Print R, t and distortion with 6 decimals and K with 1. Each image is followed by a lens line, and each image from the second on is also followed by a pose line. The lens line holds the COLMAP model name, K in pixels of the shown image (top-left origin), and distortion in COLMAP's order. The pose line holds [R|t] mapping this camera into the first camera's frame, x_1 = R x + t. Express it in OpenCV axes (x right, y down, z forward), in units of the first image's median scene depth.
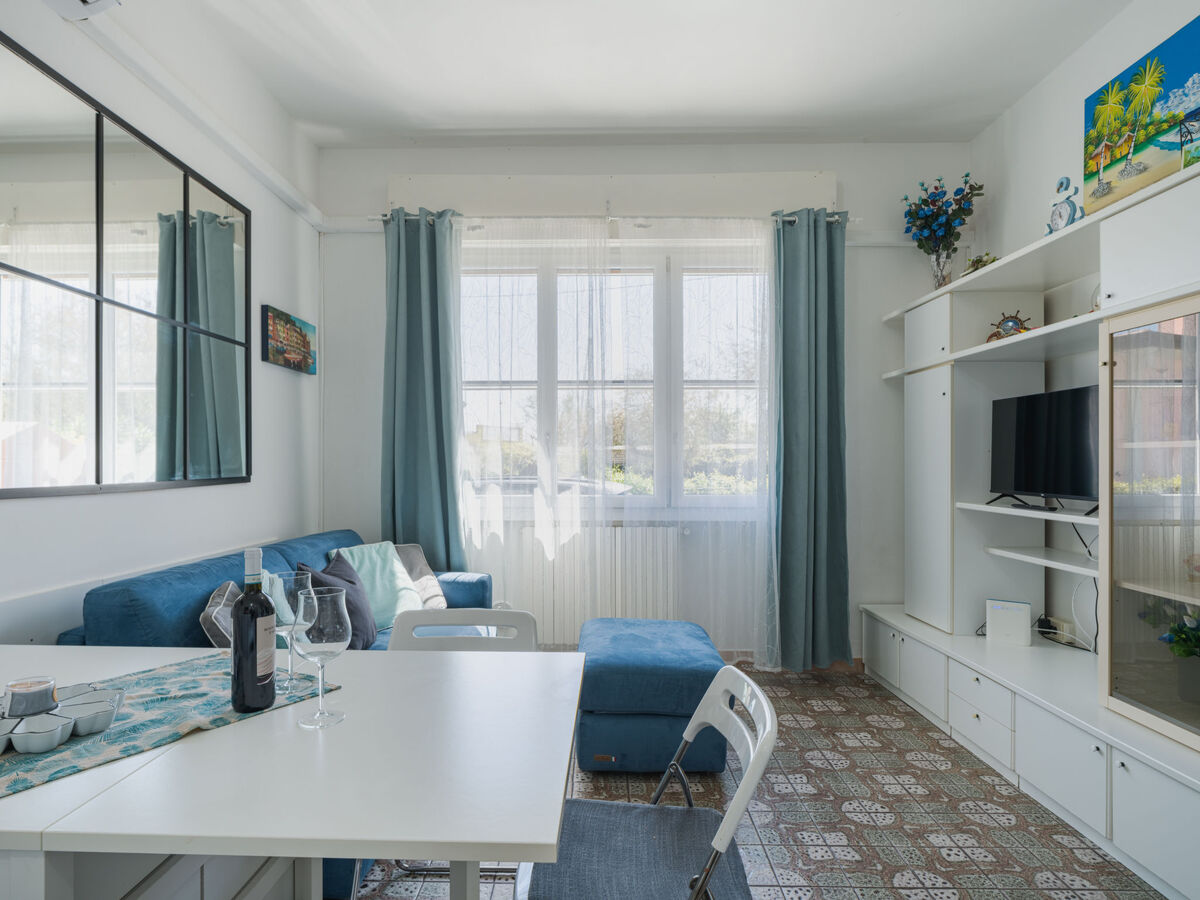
lens RADIAL K [[669.8, 0, 588.1], [0, 669.8, 459.9], [0, 0, 1]] dist [-0.008539, 0.000296]
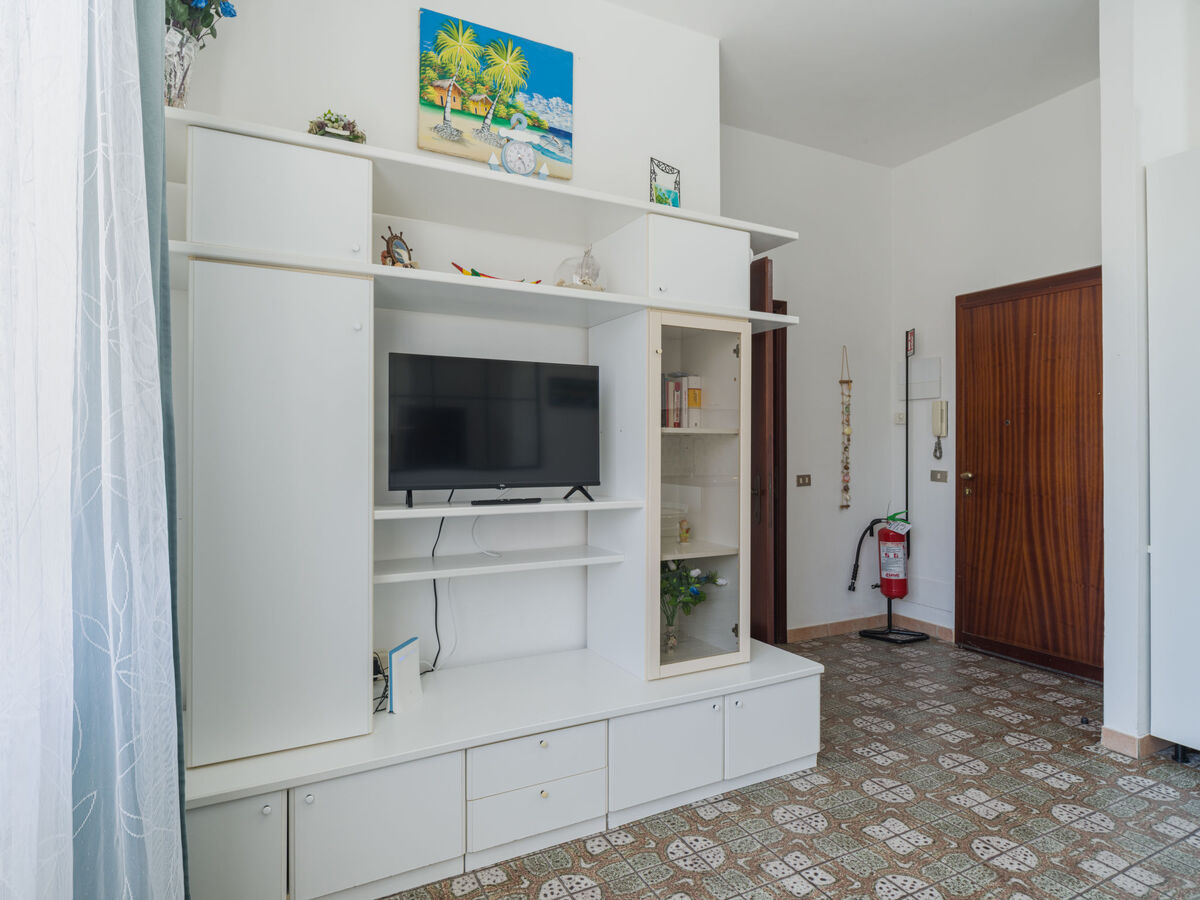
lens RADIAL K [[669.8, 0, 590.8], [0, 669.8, 439.4], [0, 0, 1]] dist [-0.008539, 0.000296]
pose [[-0.461354, 0.009458, 0.887166, -0.090694], [-0.002739, 0.999923, -0.012084, 0.006866], [-0.887212, -0.008005, -0.461293, 1.279317]]
